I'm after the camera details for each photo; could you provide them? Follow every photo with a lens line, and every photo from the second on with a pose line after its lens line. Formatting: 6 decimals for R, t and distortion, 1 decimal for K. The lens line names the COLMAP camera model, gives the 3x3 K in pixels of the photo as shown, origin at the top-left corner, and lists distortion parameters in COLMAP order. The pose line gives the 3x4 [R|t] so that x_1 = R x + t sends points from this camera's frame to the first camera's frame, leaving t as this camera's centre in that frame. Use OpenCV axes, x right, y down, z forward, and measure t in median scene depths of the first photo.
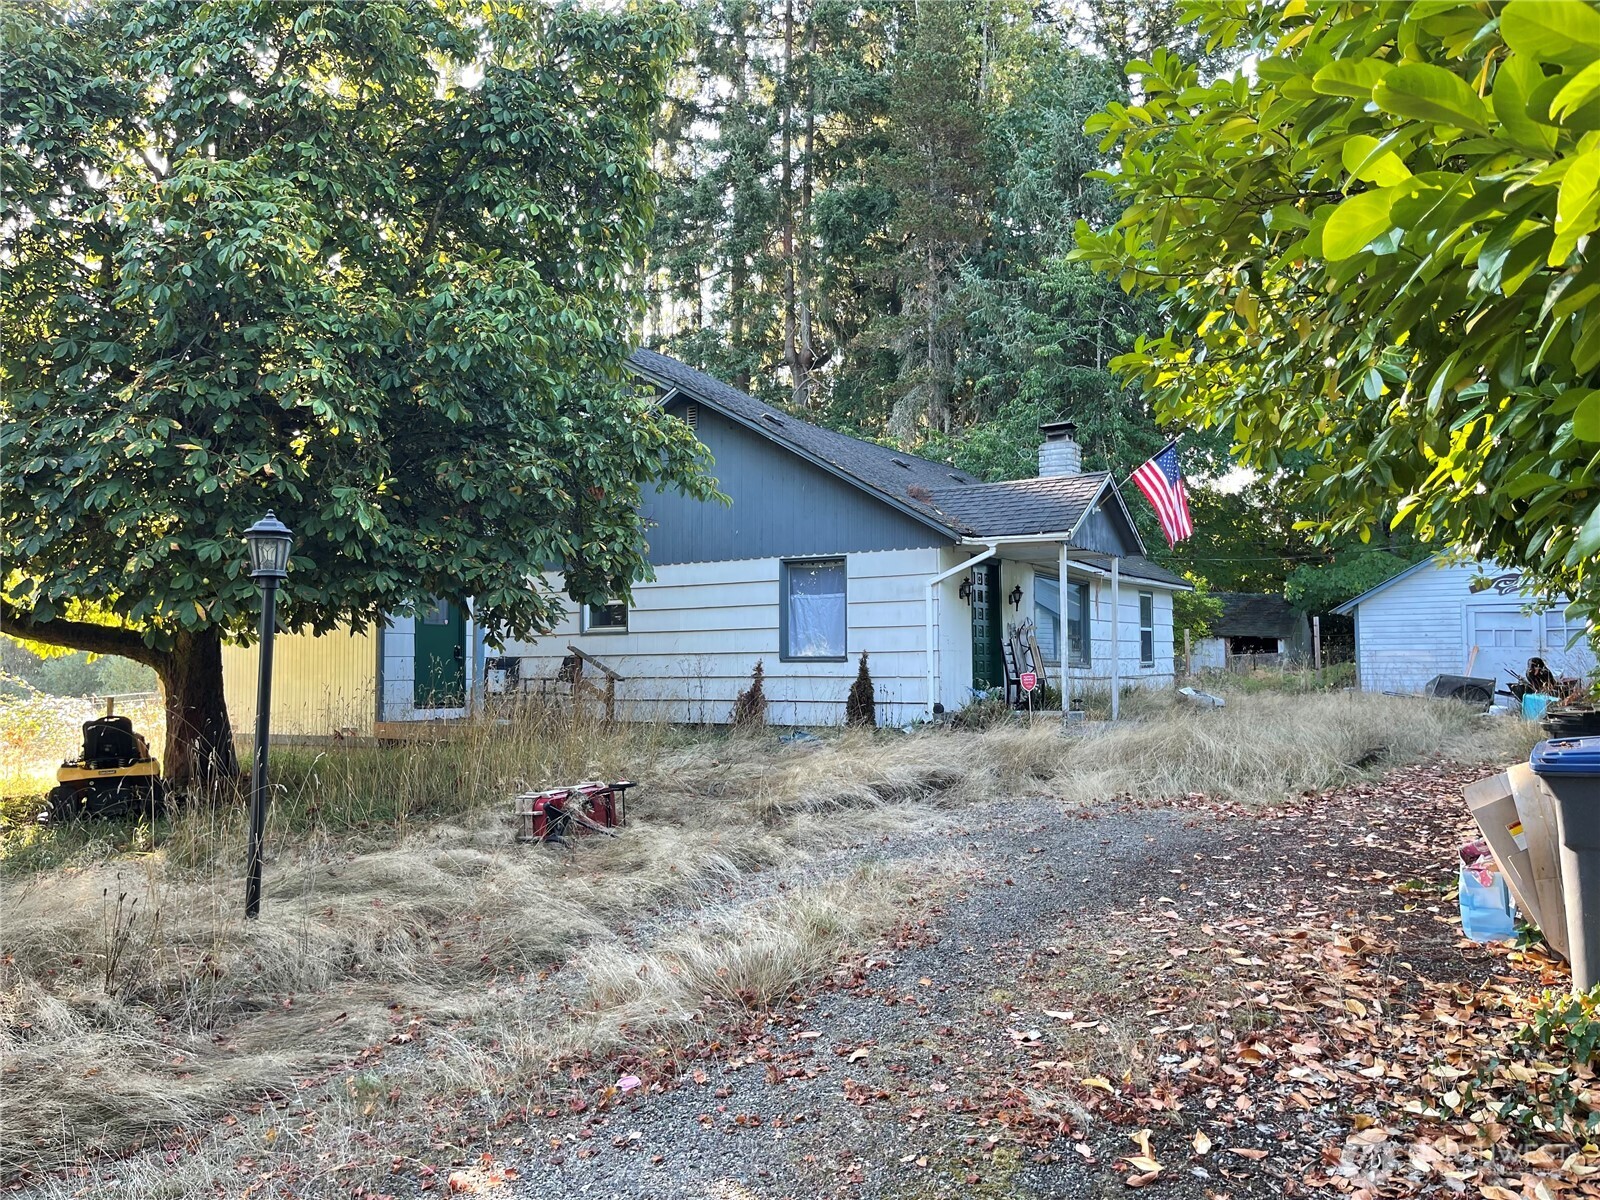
lens RADIAL K [[1195.0, 0, 800.3], [0, 1195.0, 597.7], [0, 0, 1]] dist [0.041697, -0.062388]
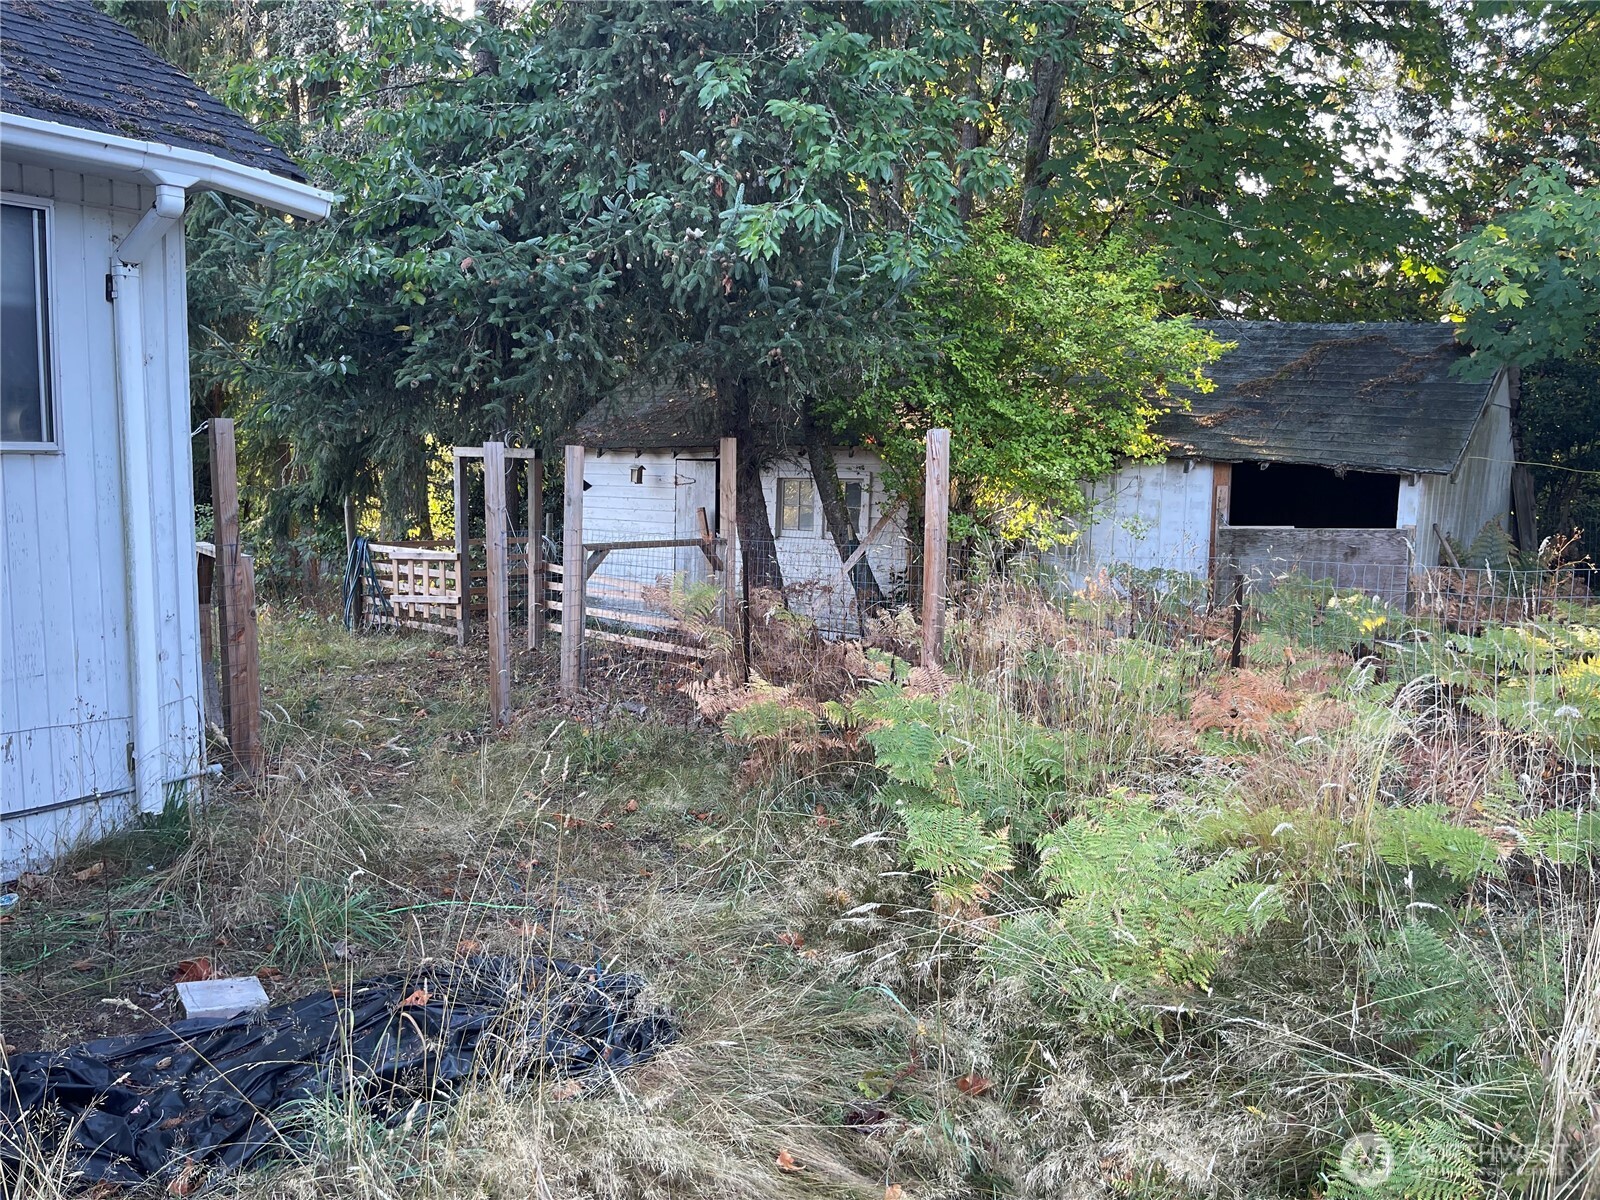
lens RADIAL K [[1195.0, 0, 798.1], [0, 1195.0, 598.7], [0, 0, 1]] dist [0.041697, -0.062388]
pose [[0.995993, 0.048115, -0.075381, 0.379888], [-0.034520, 0.984446, 0.172265, 0.024876], [0.082497, -0.168973, 0.982162, 0.958411]]
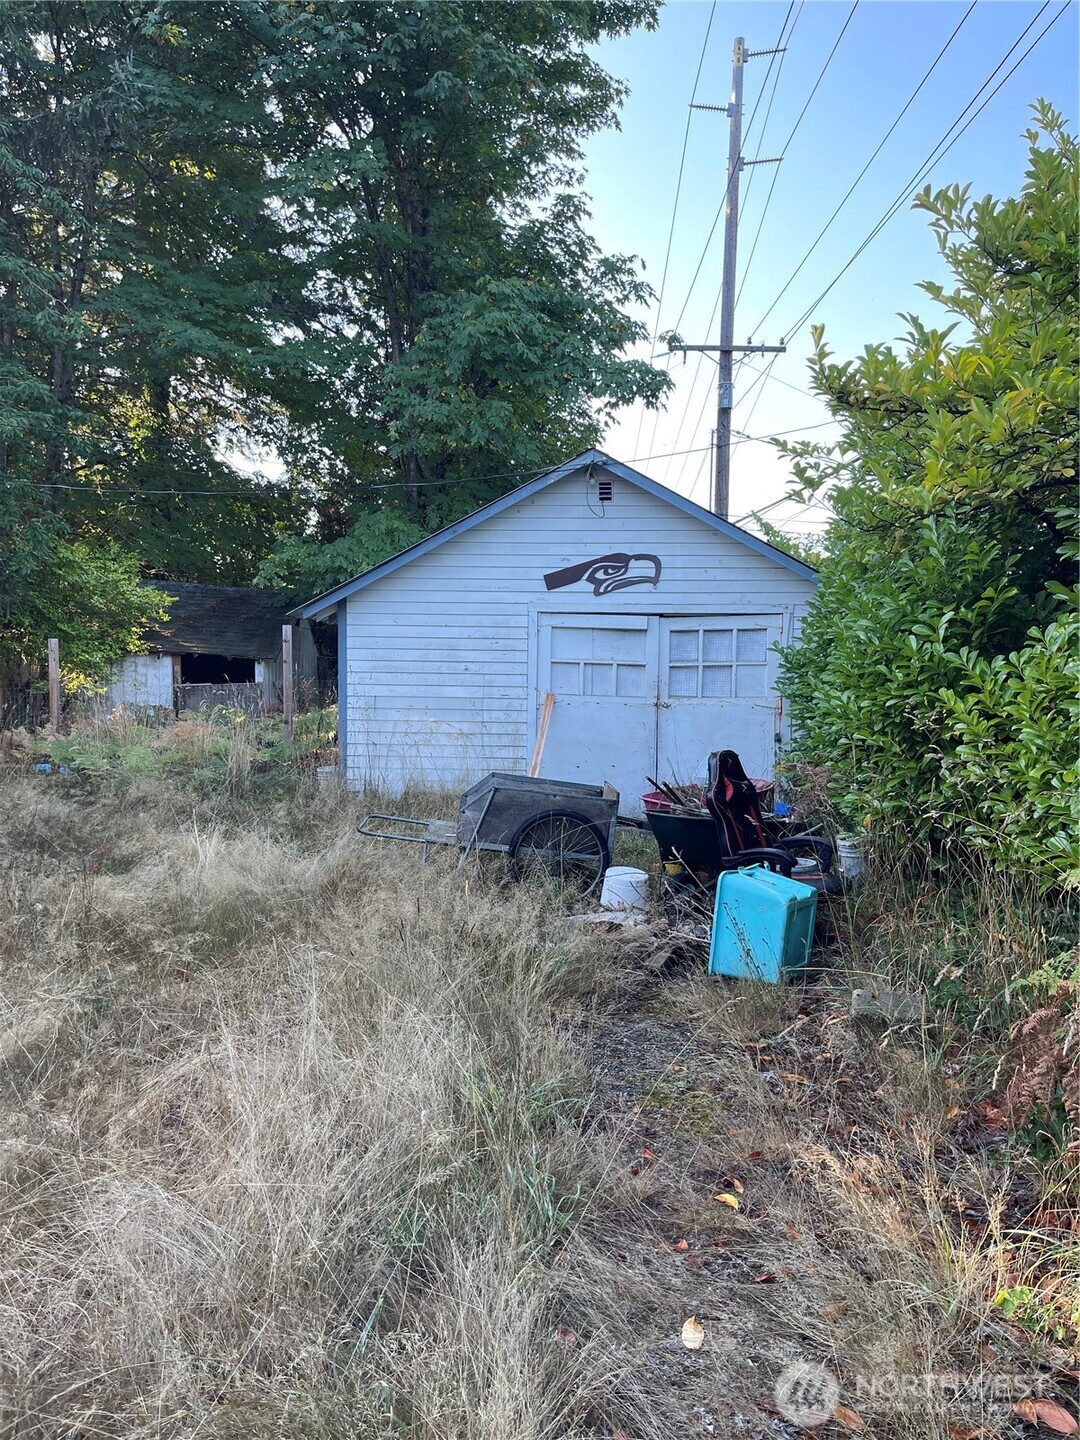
lens RADIAL K [[1075.5, 0, 537.1], [0, 1075.5, 720.4], [0, 0, 1]] dist [0.041697, -0.062388]
pose [[0.852126, 0.000422, 0.523337, 0.308691], [-0.053267, 0.994876, 0.085929, 0.012063], [-0.520619, -0.101099, 0.847782, 0.595560]]
